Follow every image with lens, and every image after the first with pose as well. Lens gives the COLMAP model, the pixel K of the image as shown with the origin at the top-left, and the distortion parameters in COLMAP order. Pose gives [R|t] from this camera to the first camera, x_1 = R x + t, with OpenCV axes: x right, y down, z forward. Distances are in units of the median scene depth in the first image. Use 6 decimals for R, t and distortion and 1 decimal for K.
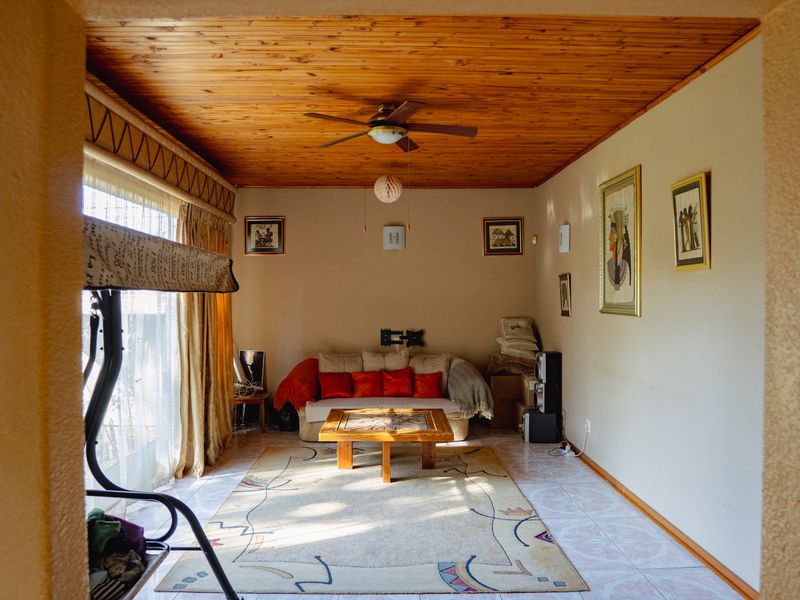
lens RADIAL K [[634.9, 0, 400.0], [0, 634.9, 300.0], [0, 0, 1]] dist [-0.111713, 0.076236]
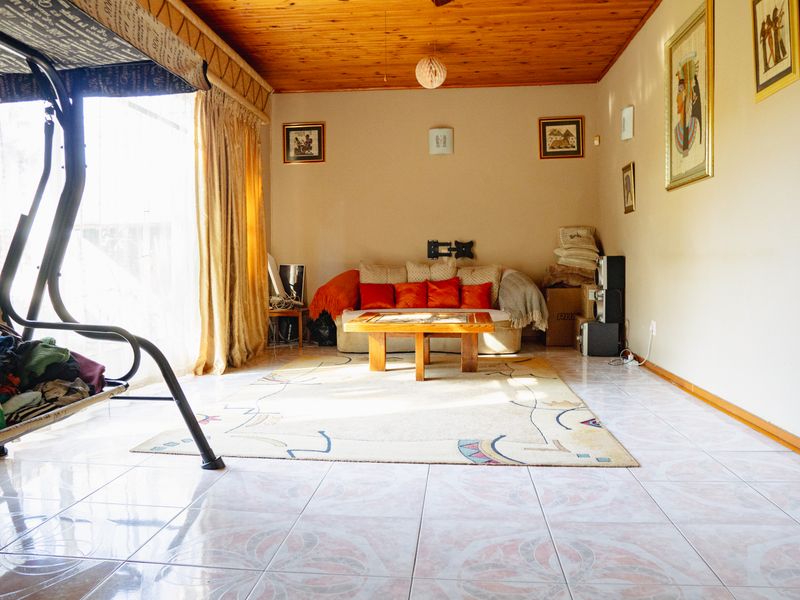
lens RADIAL K [[634.9, 0, 400.0], [0, 634.9, 300.0], [0, 0, 1]] dist [-0.111713, 0.076236]
pose [[0.993086, -0.000014, -0.117387, 0.044761], [0.005180, 0.999031, 0.043710, 0.106451], [0.117272, -0.044016, 0.992124, 0.082622]]
